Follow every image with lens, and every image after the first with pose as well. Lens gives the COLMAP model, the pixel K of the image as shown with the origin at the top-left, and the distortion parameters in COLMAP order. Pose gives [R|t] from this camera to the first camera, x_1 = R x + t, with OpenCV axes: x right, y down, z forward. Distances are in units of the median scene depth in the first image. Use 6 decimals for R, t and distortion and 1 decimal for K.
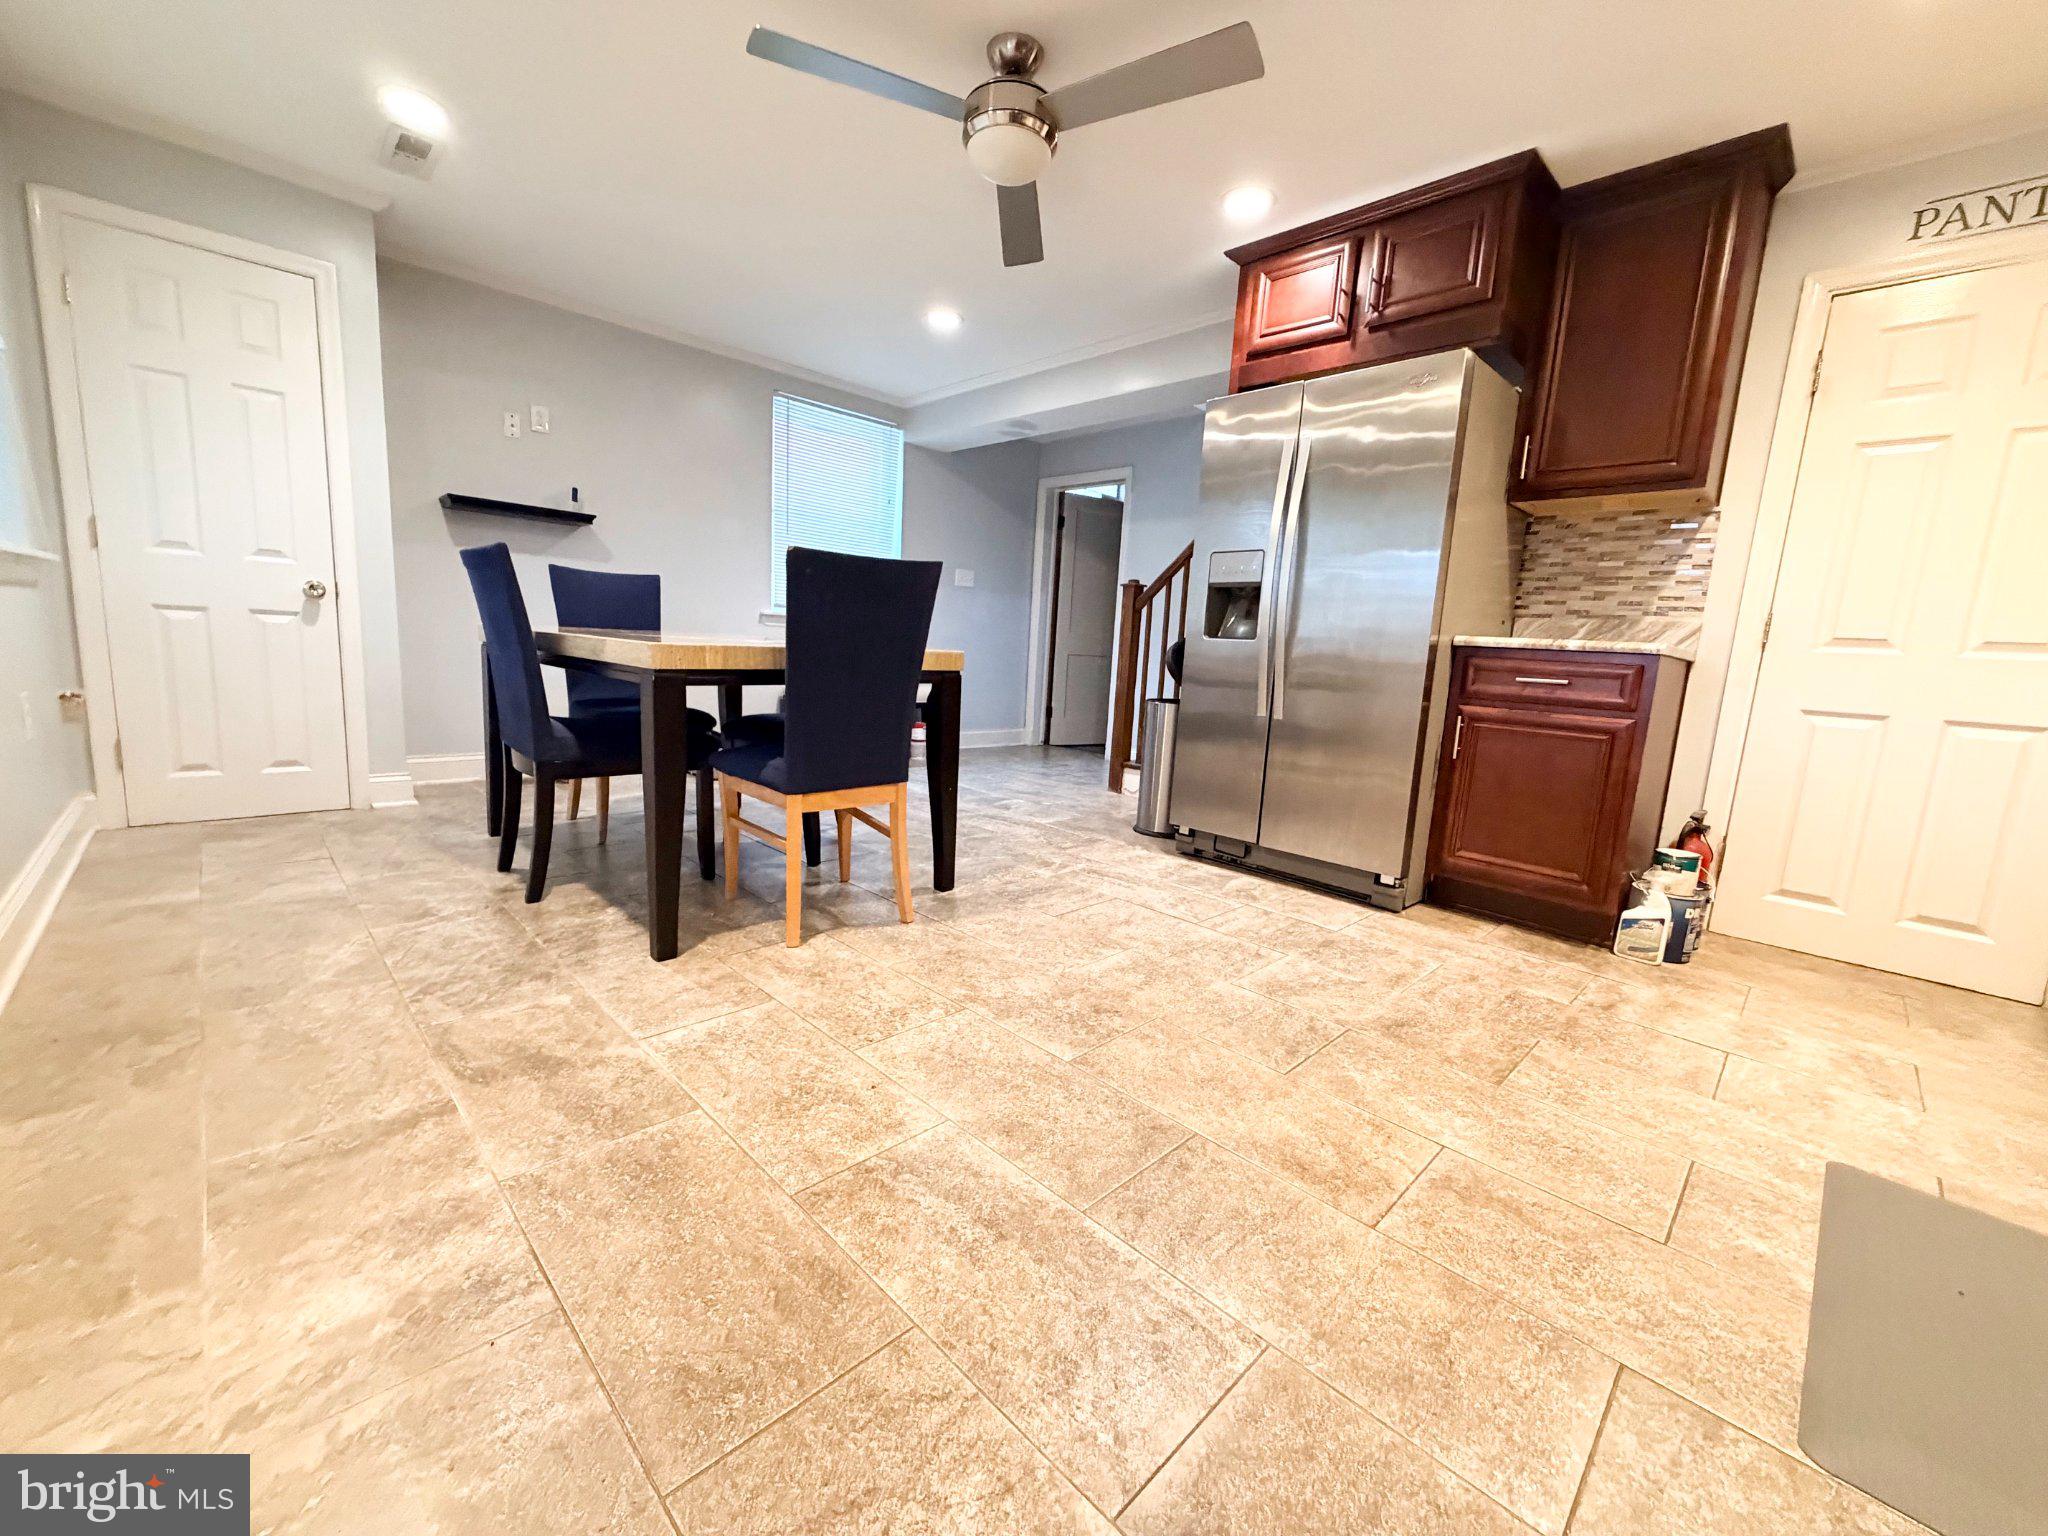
lens RADIAL K [[812.5, 0, 1022.5], [0, 812.5, 767.4], [0, 0, 1]] dist [0.000535, 0.000101]
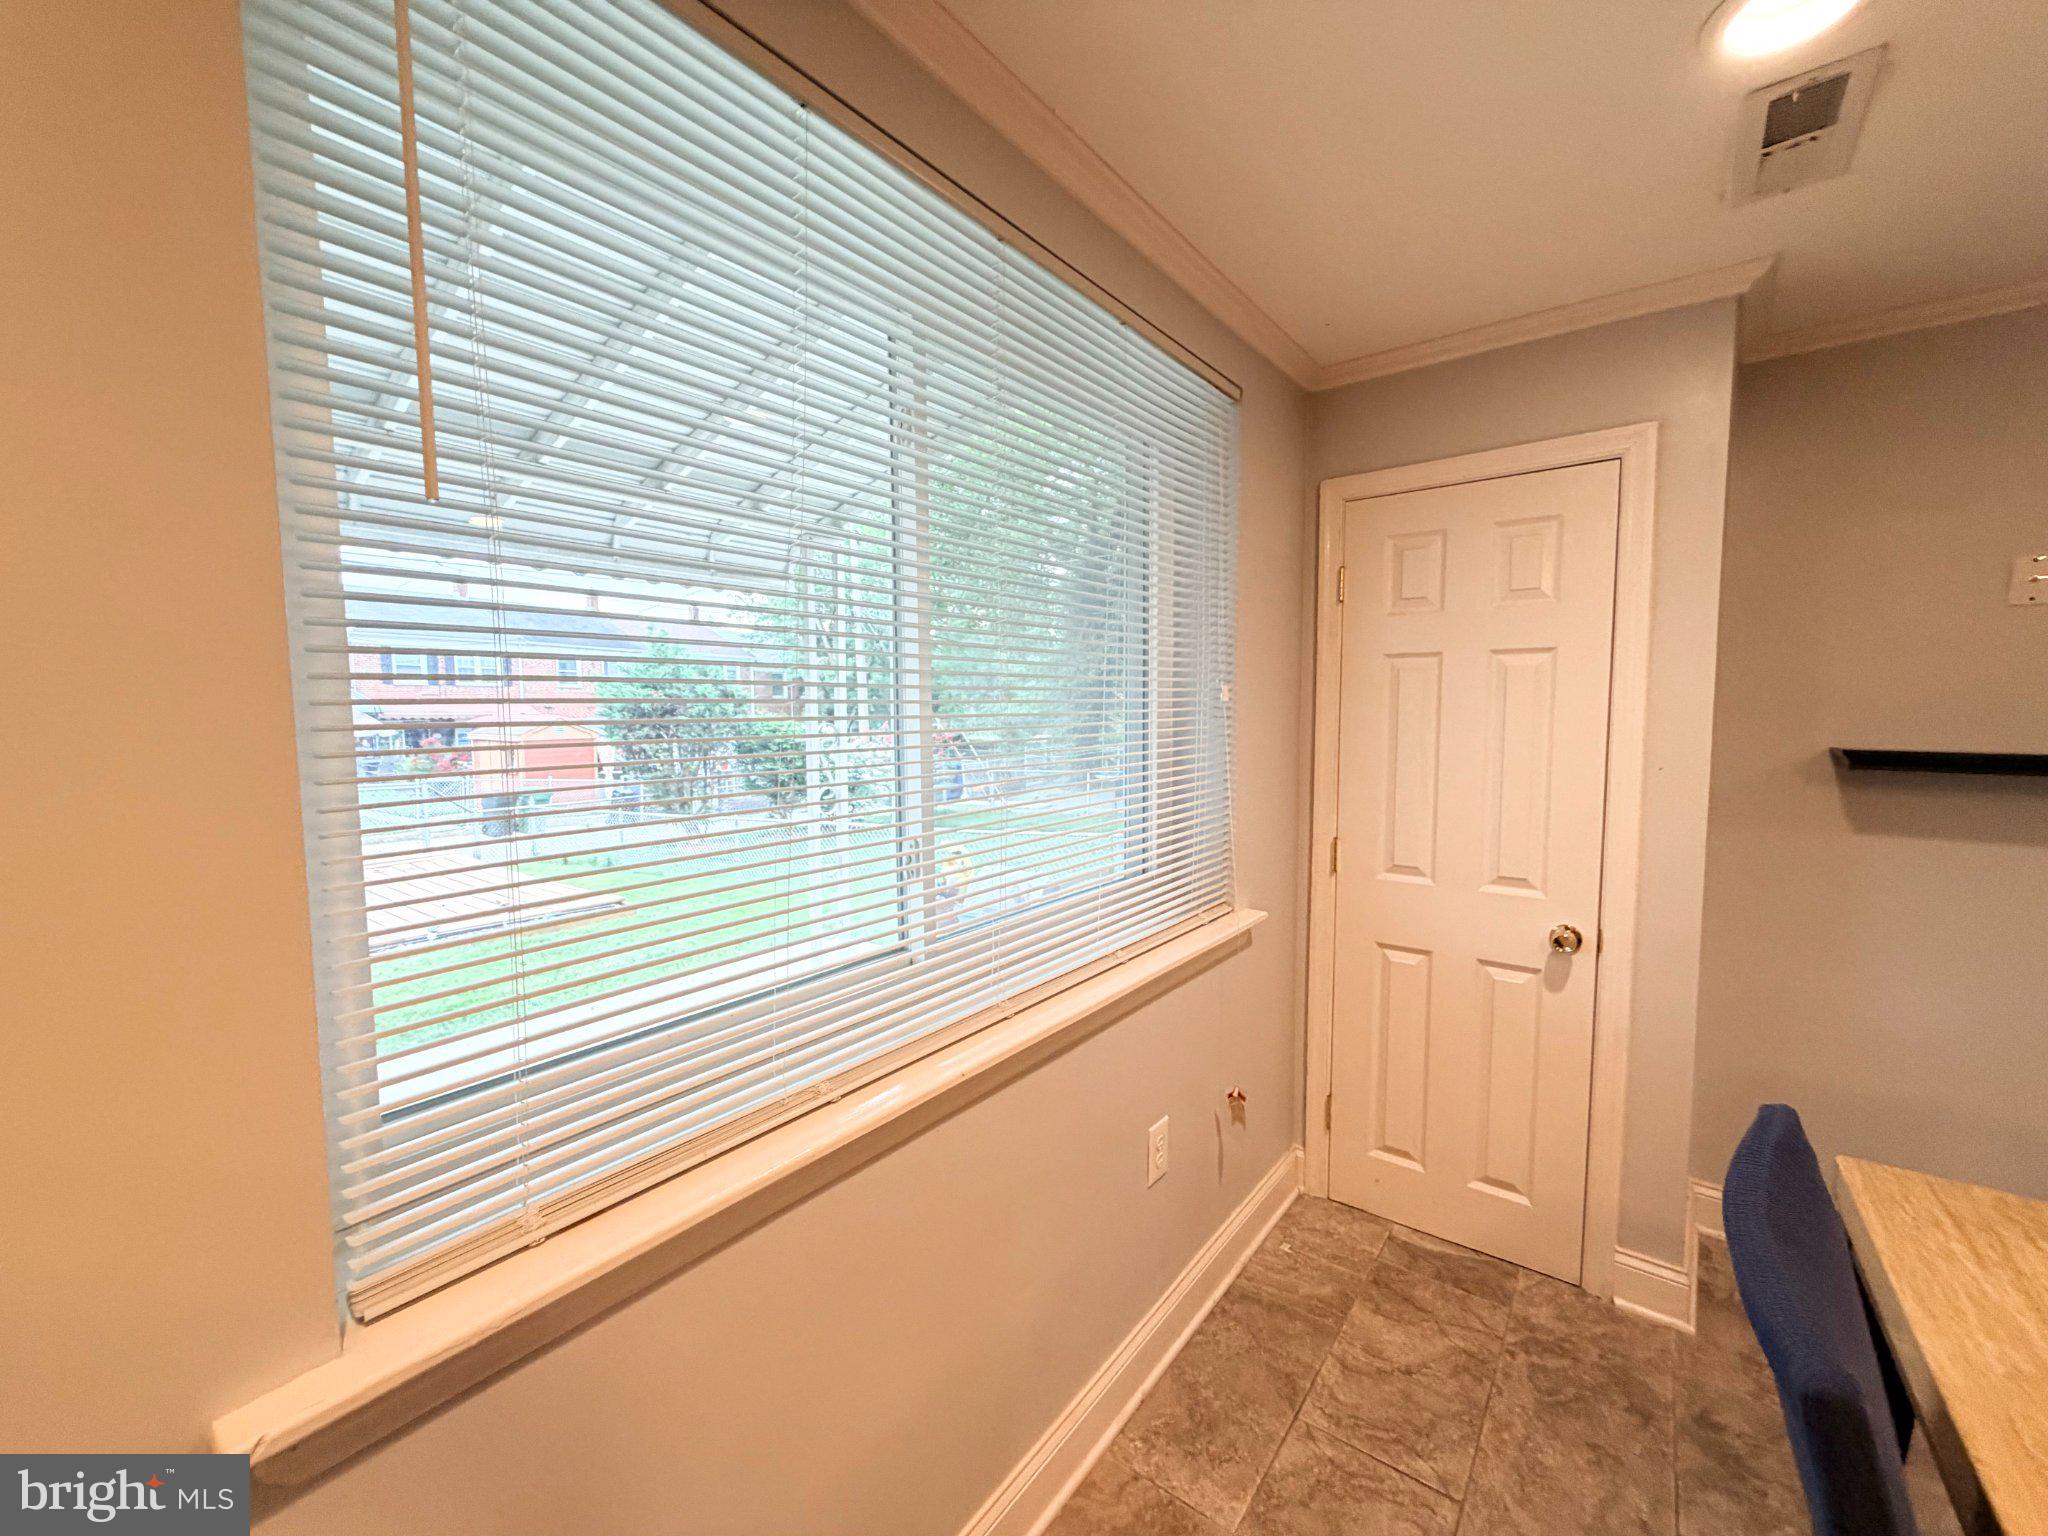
lens RADIAL K [[818.4, 0, 1025.7], [0, 818.4, 770.9], [0, 0, 1]] dist [0.001640, -0.000171]
pose [[0.132903, 0.021770, -0.990890, -0.311659], [-0.135138, 0.990820, 0.003644, -0.302728], [0.981873, 0.133423, 0.134625, 0.503697]]
